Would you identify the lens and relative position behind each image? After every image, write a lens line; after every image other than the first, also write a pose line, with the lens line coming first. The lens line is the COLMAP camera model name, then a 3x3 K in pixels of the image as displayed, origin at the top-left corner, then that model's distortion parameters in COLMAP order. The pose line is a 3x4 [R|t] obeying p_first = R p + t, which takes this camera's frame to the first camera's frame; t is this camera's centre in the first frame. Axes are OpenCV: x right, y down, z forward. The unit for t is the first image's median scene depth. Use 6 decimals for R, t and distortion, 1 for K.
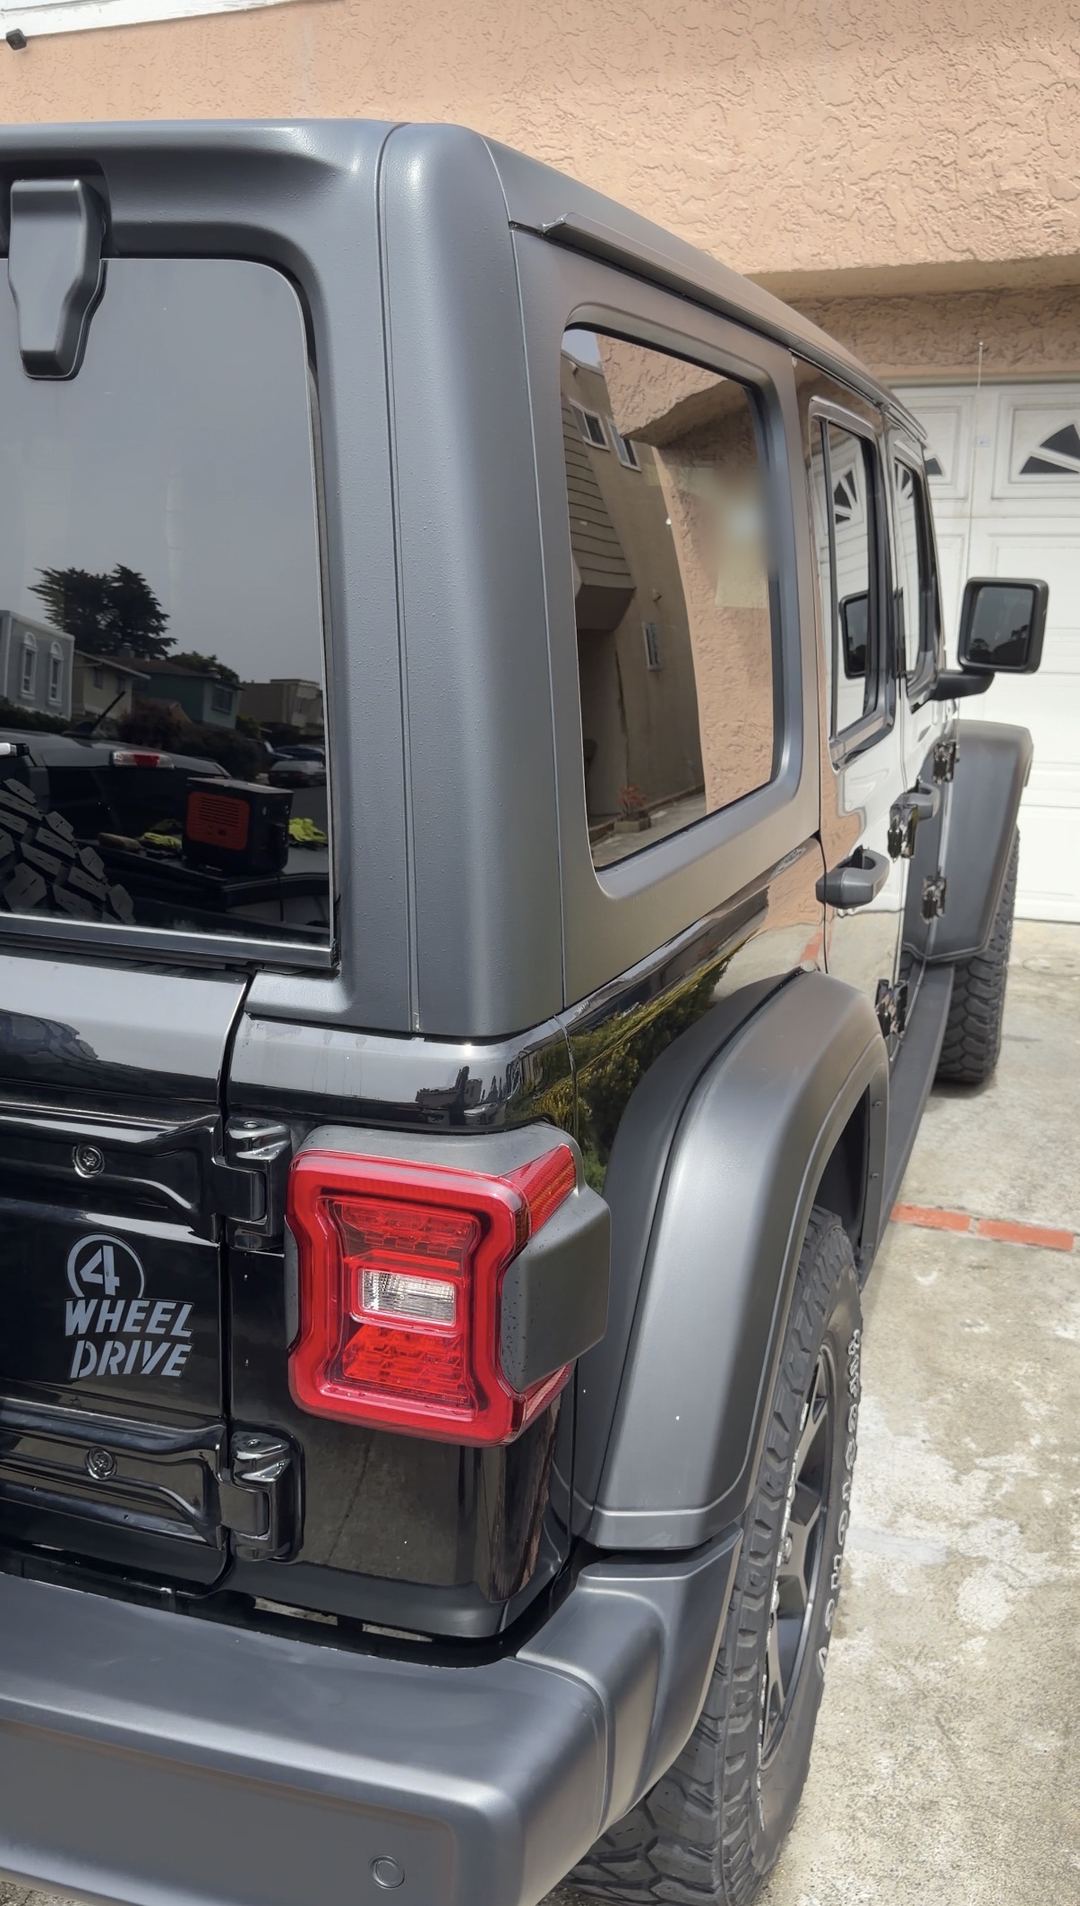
lens RADIAL K [[1585.8, 0, 545.8], [0, 1585.8, 937.8], [0, 0, 1]] dist [-0.026000, 0.013295]
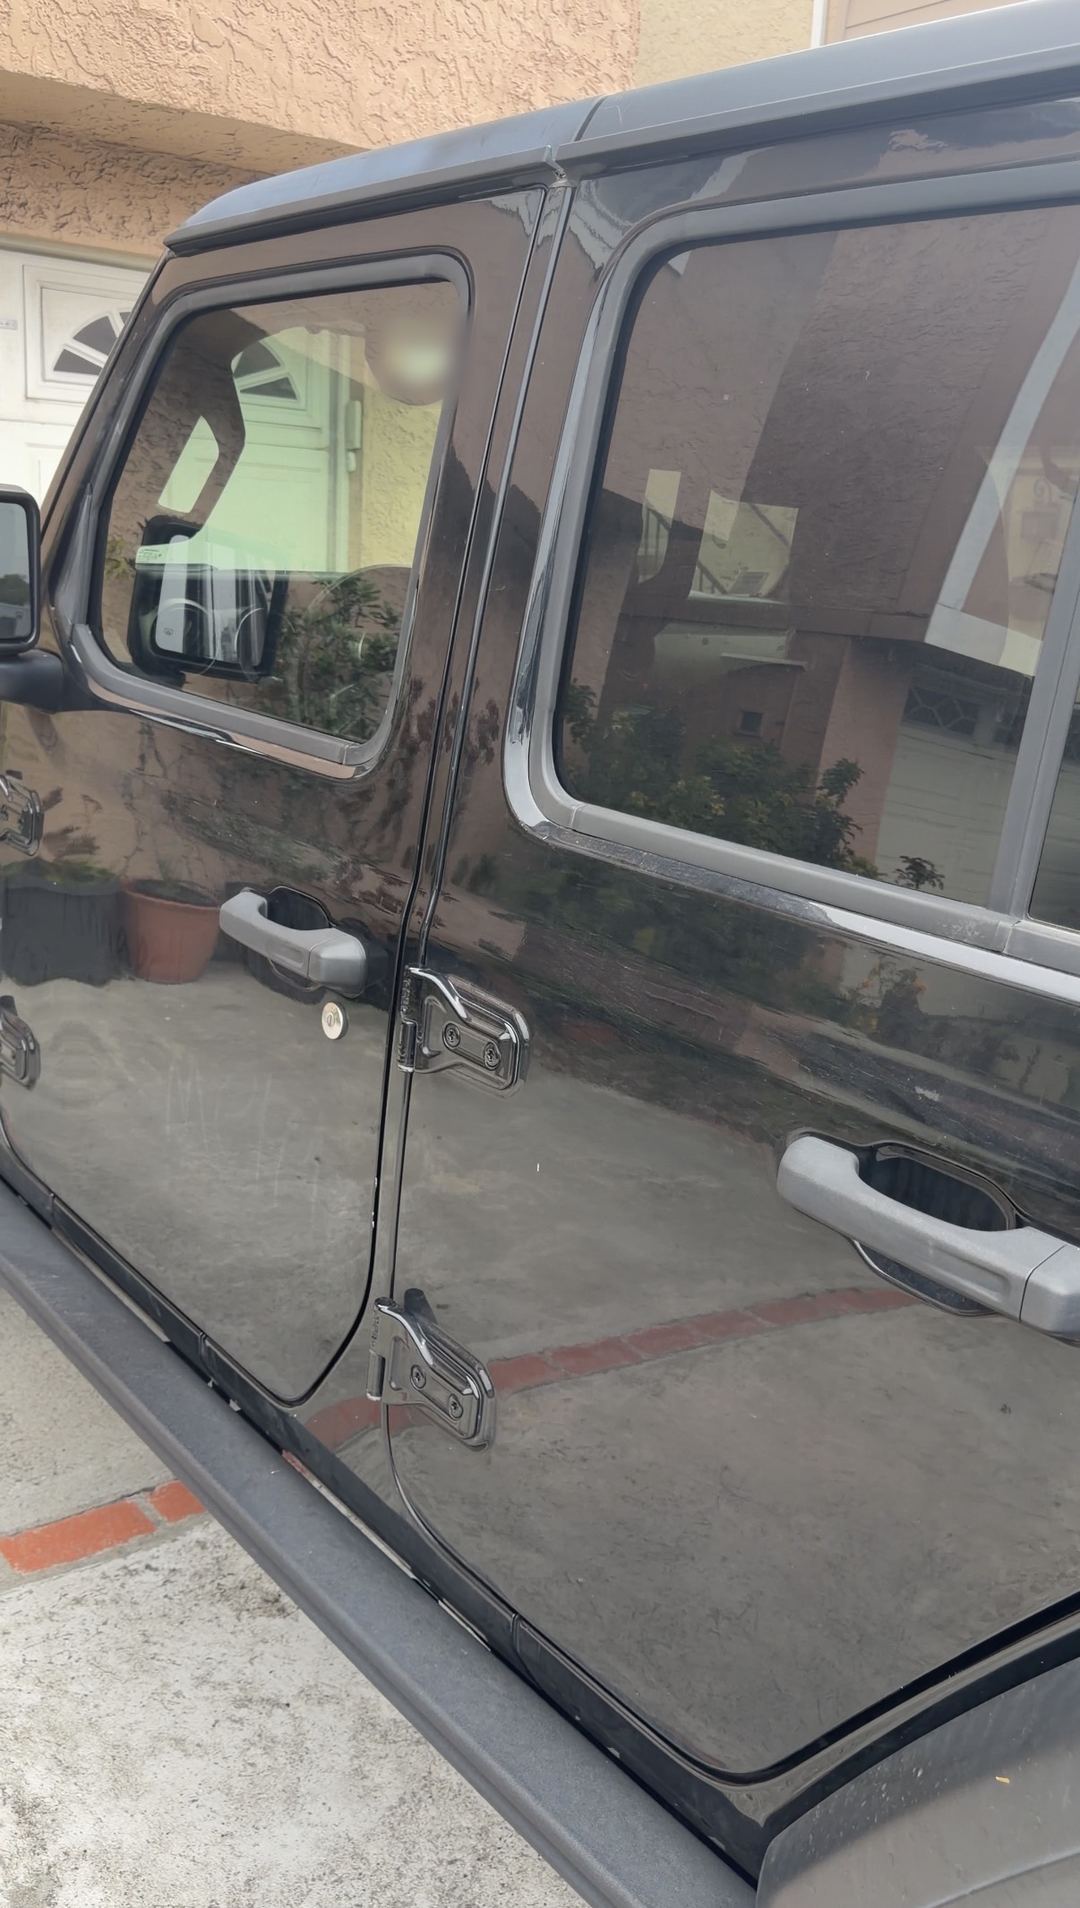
lens RADIAL K [[1599.0, 0, 540.0], [0, 1599.0, 954.0], [0, 0, 1]] dist [-0.049125, 0.037902]
pose [[0.551262, -0.186957, 0.813116, -0.316127], [0.114997, 0.982295, 0.147892, -0.108196], [-0.826369, 0.011979, 0.563002, 0.401675]]
